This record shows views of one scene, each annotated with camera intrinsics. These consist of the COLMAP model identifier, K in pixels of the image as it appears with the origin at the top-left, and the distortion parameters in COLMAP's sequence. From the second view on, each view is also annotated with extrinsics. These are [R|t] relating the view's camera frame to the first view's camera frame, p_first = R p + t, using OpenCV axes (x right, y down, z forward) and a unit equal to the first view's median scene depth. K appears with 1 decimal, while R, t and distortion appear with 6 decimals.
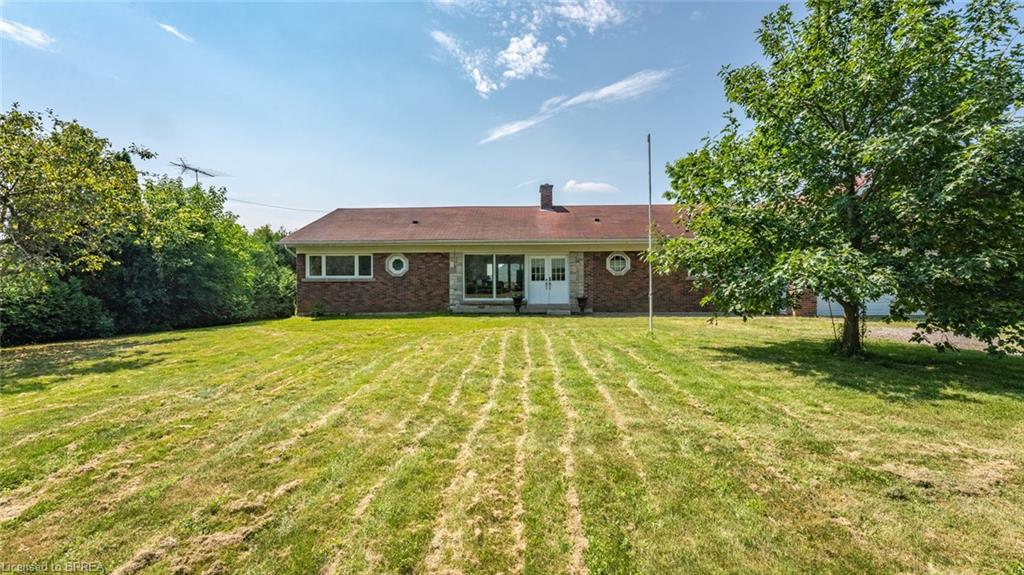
lens RADIAL K [[425.7, 0, 512.6], [0, 425.7, 292.3], [0, 0, 1]] dist [-0.009104, 0.000016]
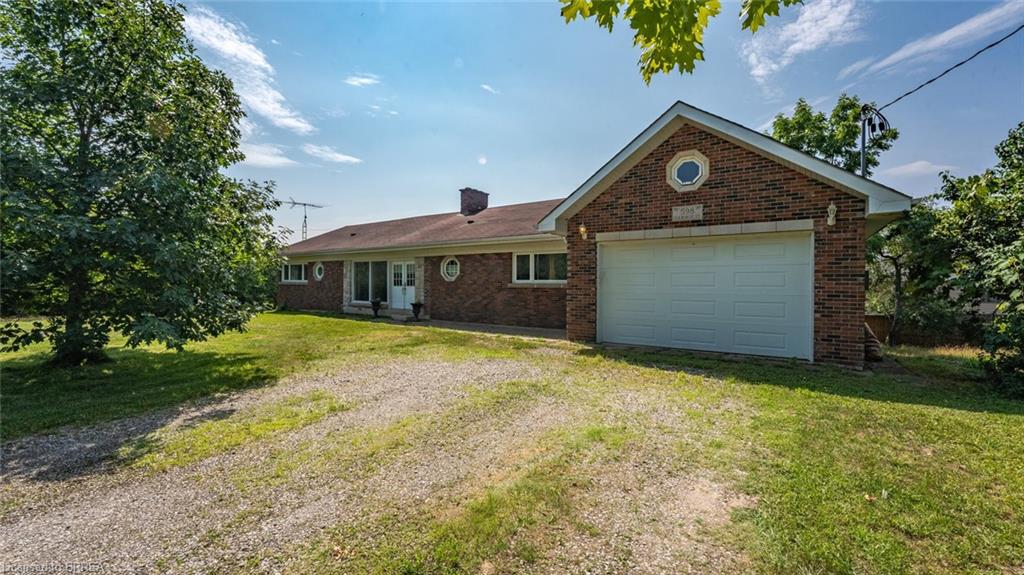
lens RADIAL K [[422.5, 0, 512.0], [0, 422.5, 287.5], [0, 0, 1]] dist [-0.020944, -0.000103]
pose [[0.834829, 0.015584, -0.550288, 0.855845], [-0.026772, 0.999566, -0.012307, -0.018049], [0.549857, 0.025007, 0.834884, 0.299162]]
